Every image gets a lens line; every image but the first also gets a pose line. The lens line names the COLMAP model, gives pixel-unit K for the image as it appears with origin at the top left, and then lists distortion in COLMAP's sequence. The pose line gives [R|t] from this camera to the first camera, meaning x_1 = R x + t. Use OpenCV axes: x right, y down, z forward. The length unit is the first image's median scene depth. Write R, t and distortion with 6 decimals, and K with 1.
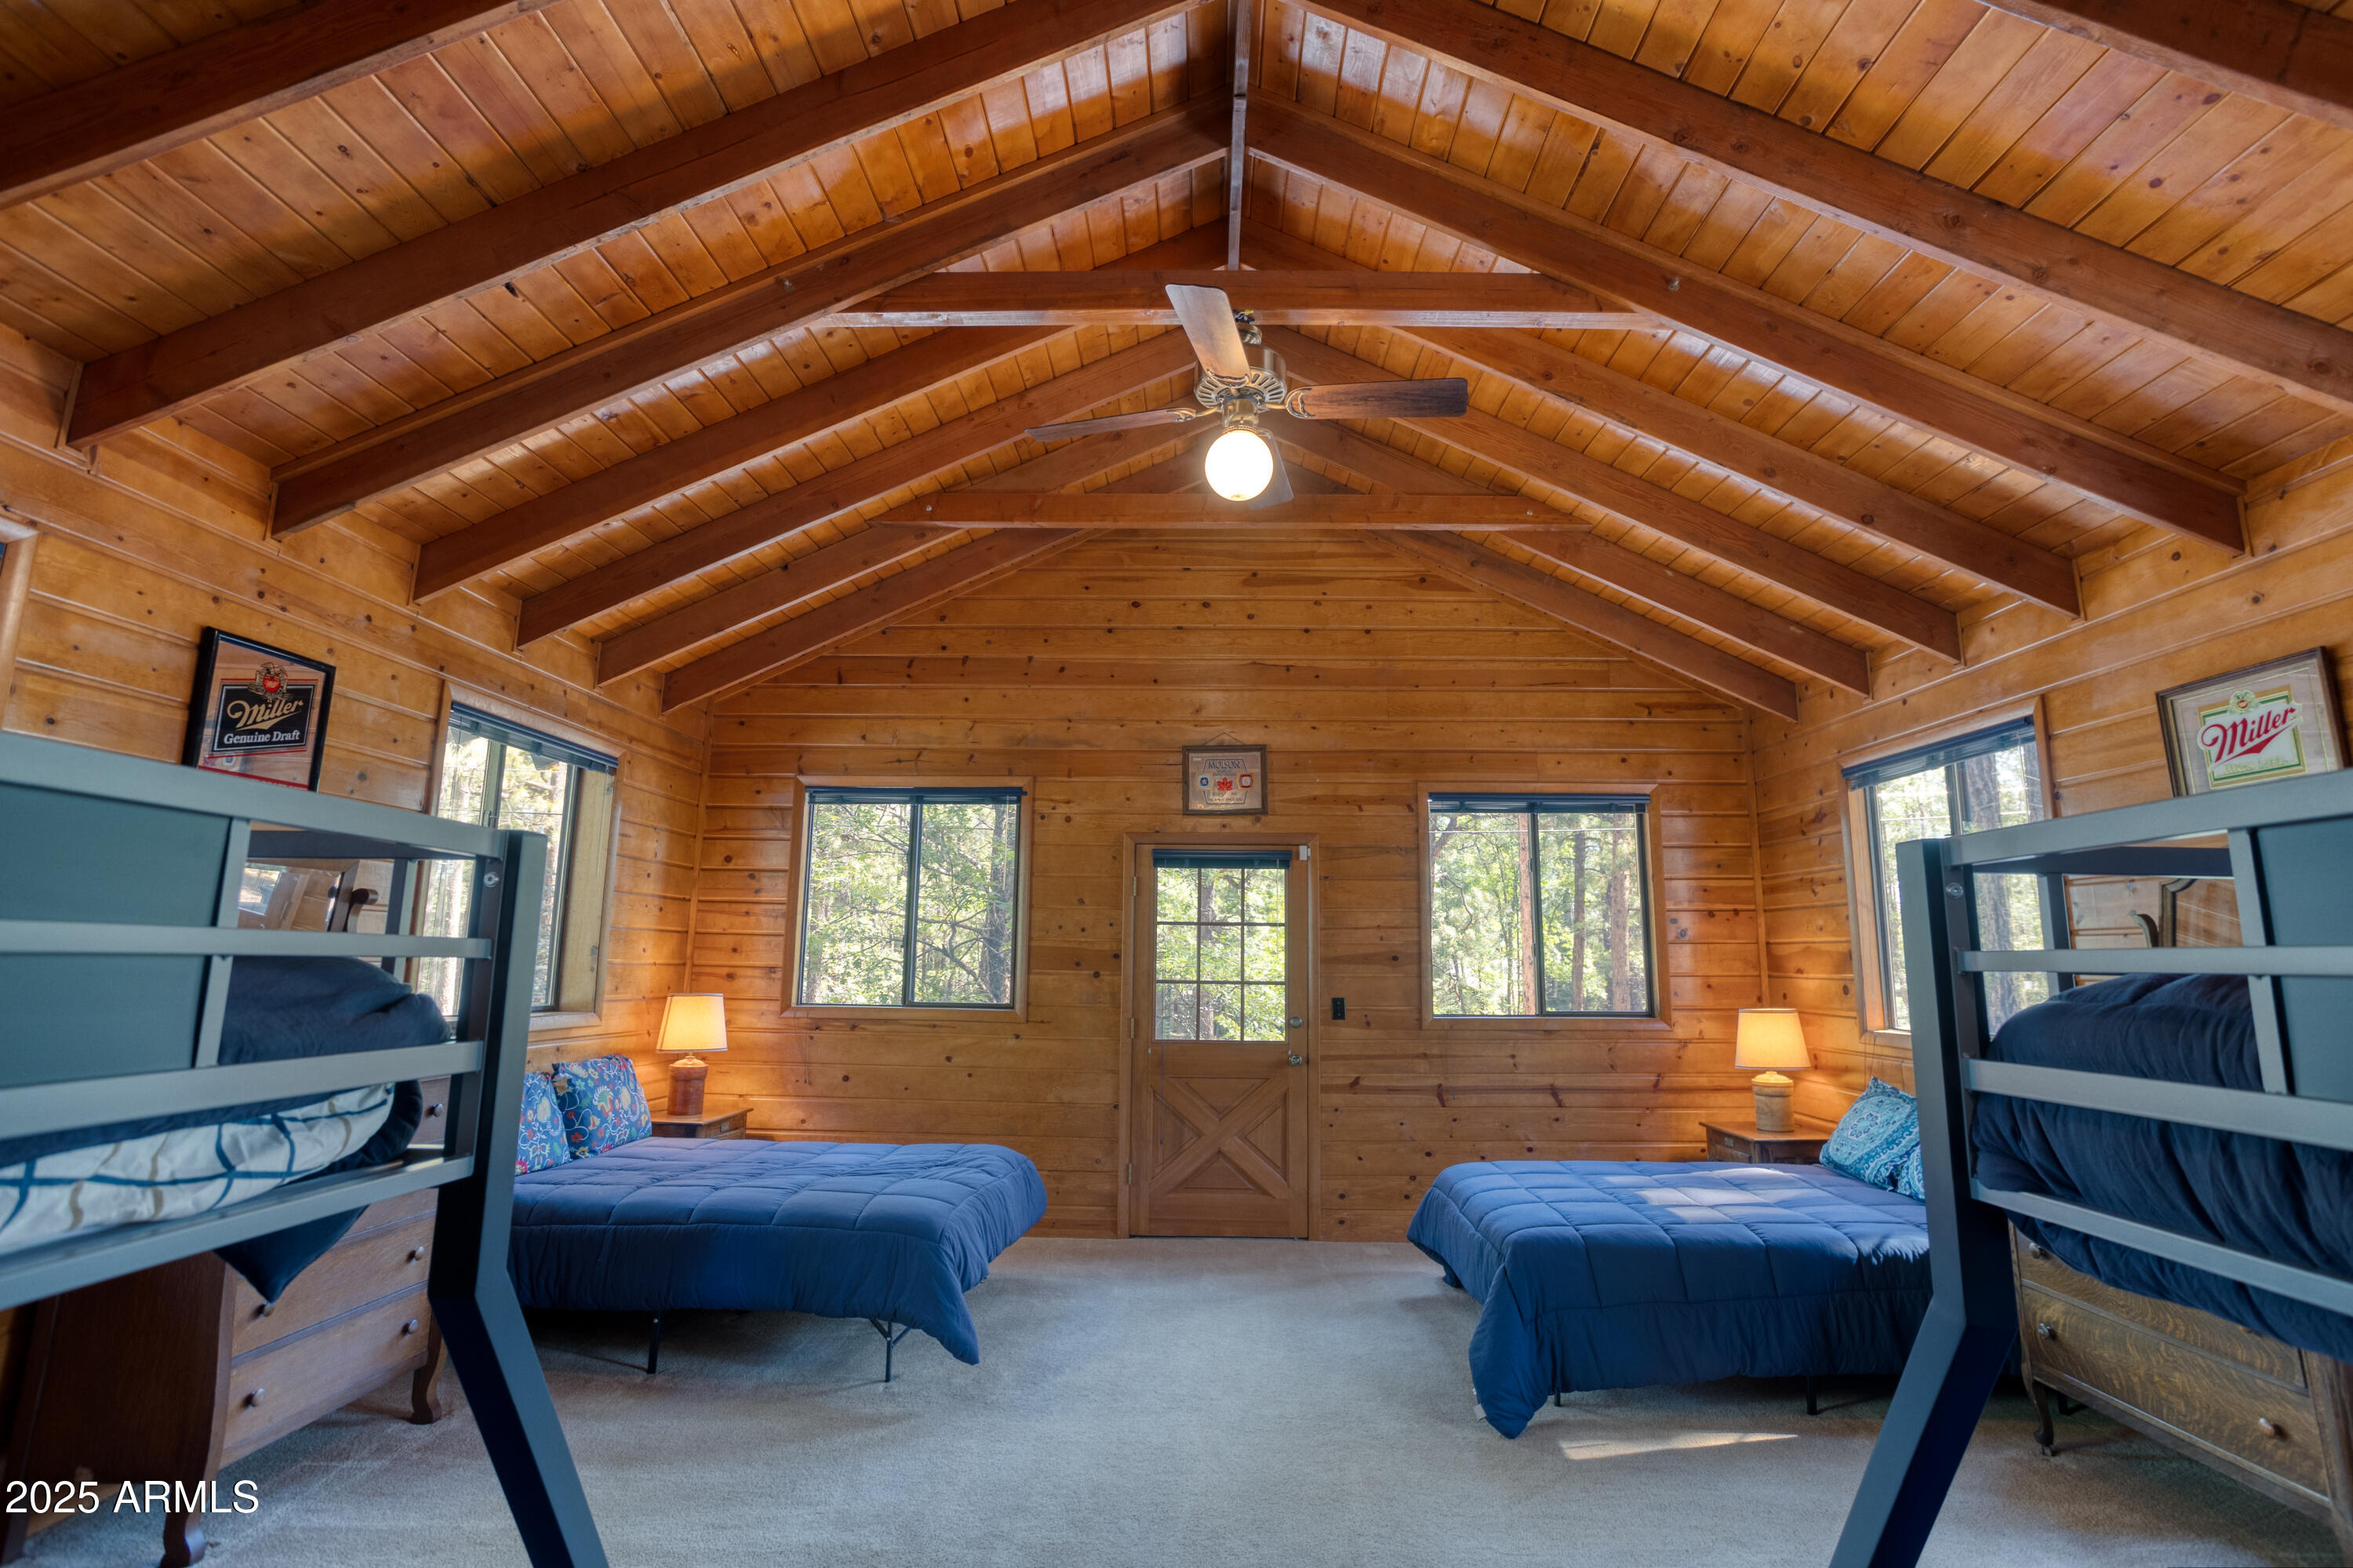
lens RADIAL K [[1119.4, 0, 1169.5], [0, 1119.4, 789.2], [0, 0, 1]] dist [-0.029390, 0.001896]
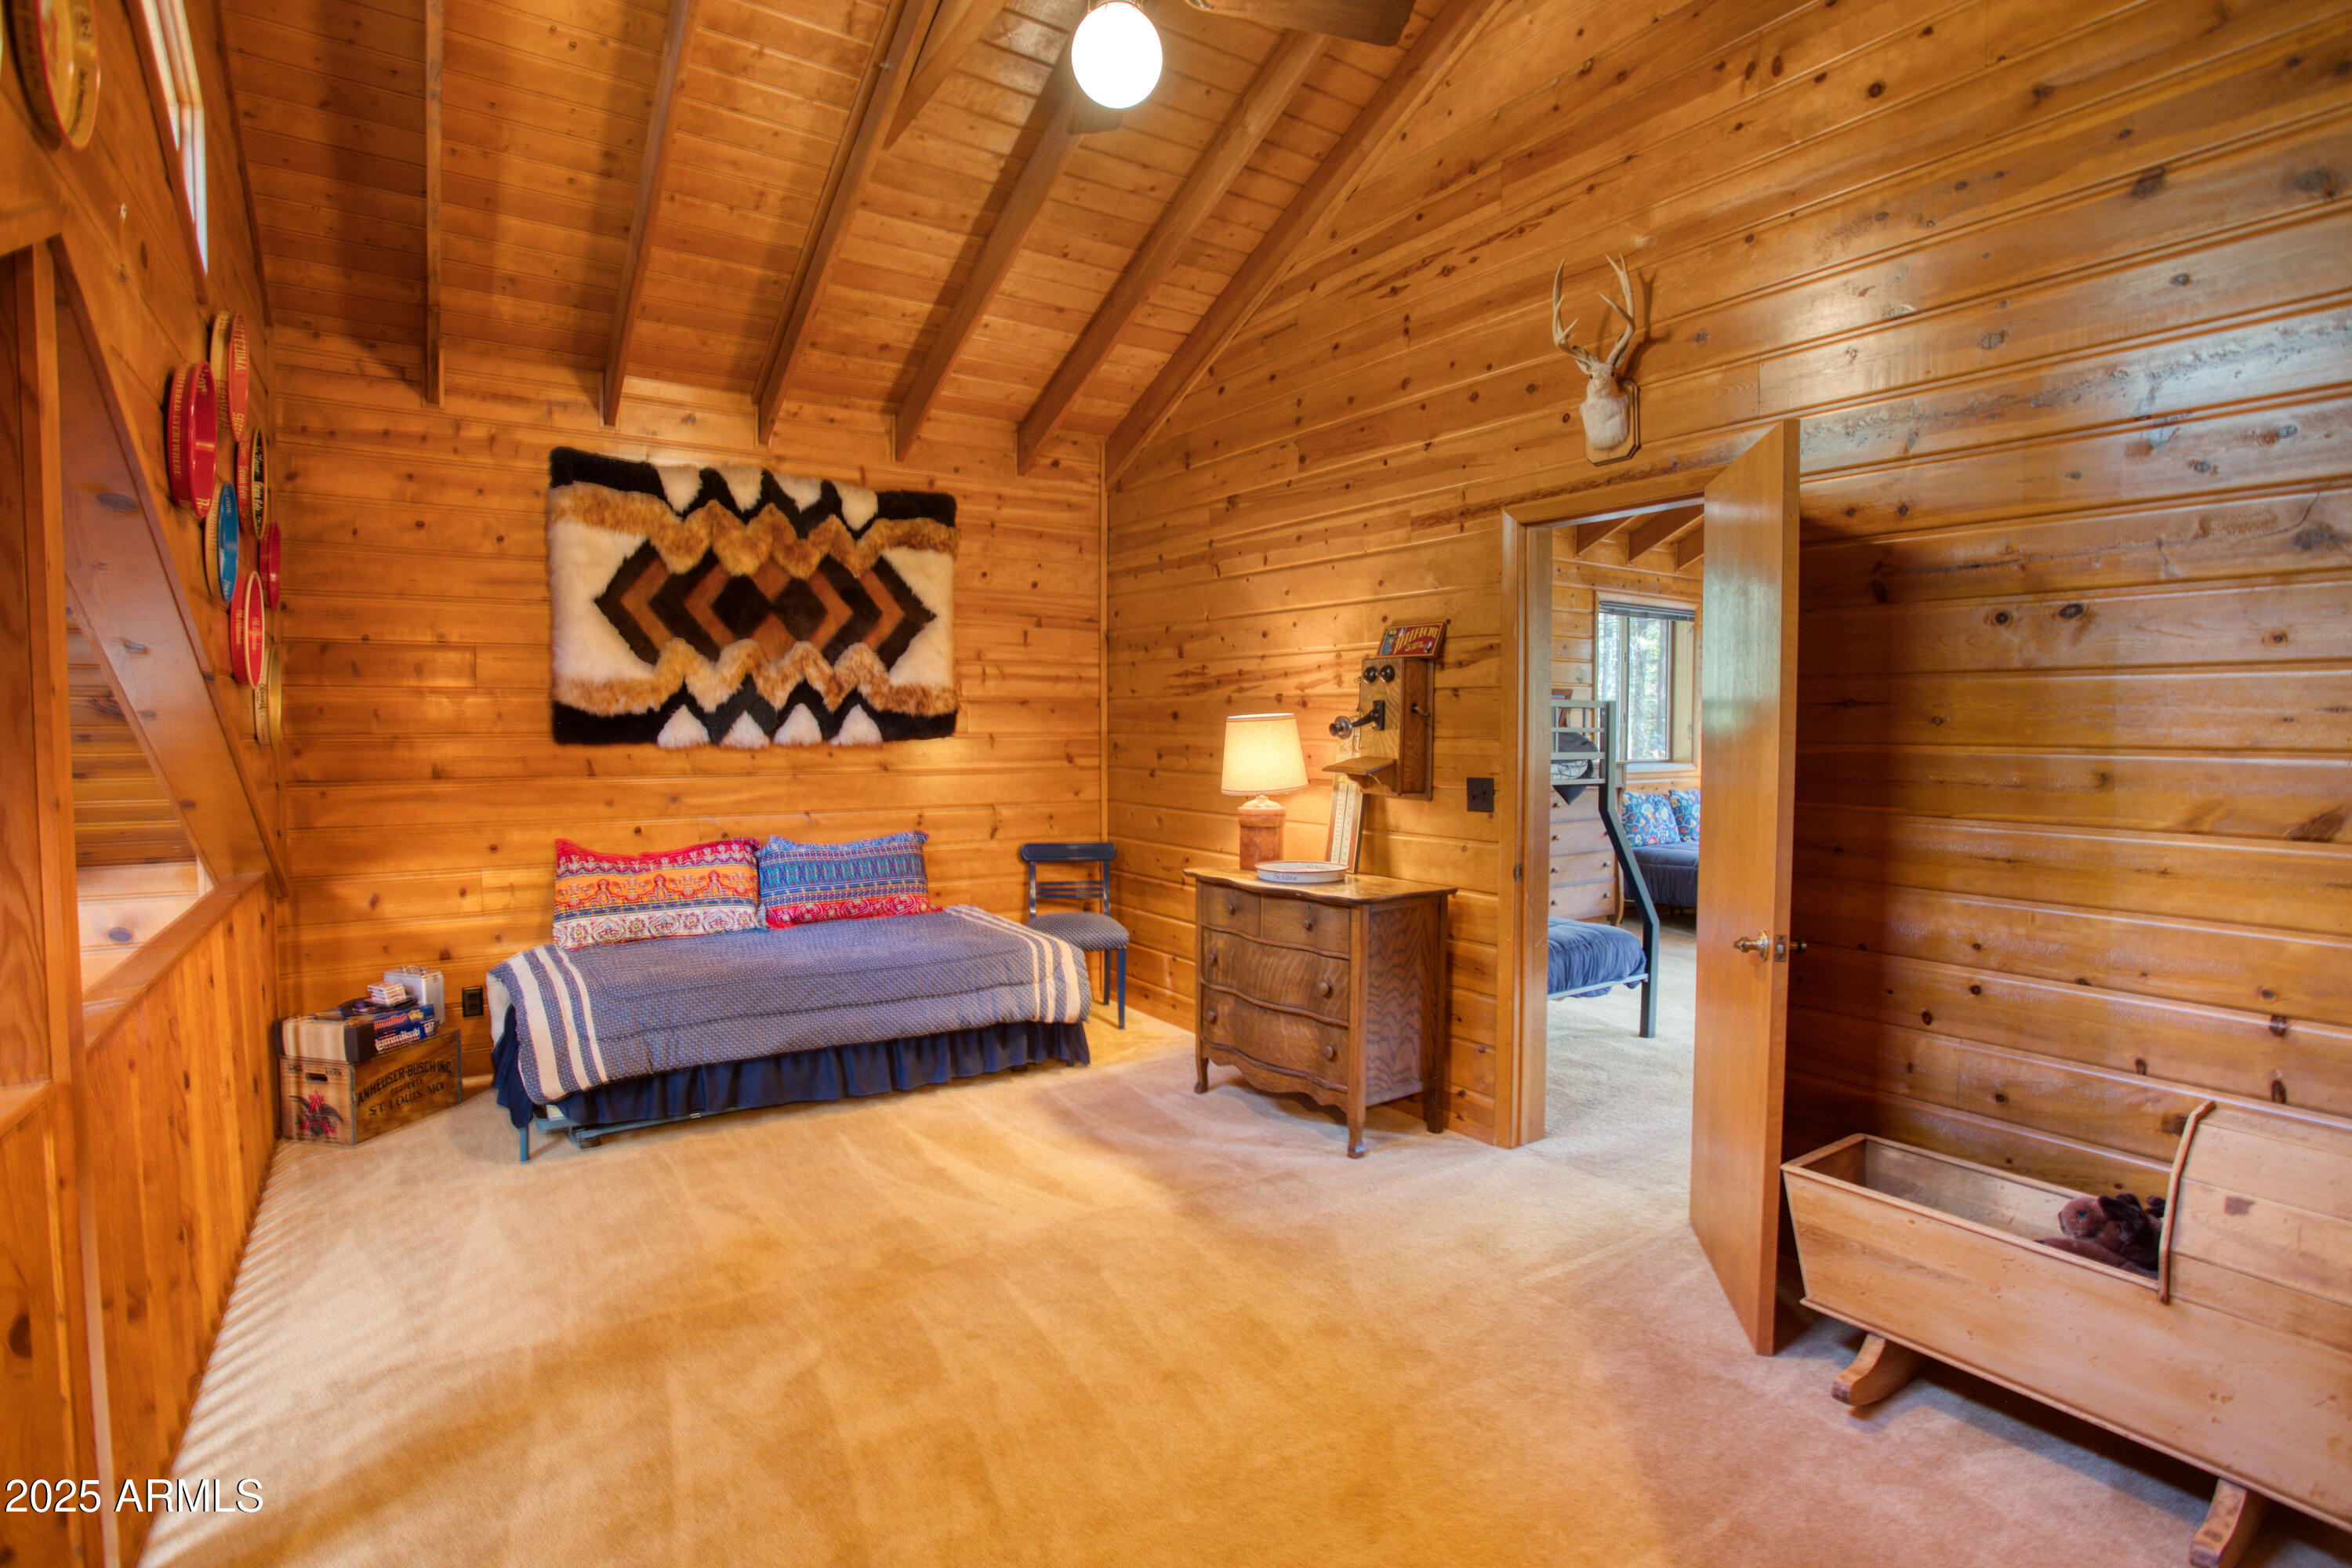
lens RADIAL K [[1170.0, 0, 1195.1], [0, 1170.0, 787.4], [0, 0, 1]] dist [-0.034203, 0.011050]
pose [[0.595776, 0.015315, -0.803004, 0.531801], [0.145586, 0.981196, 0.126729, -0.115496], [0.789845, -0.192408, 0.582343, -0.752058]]
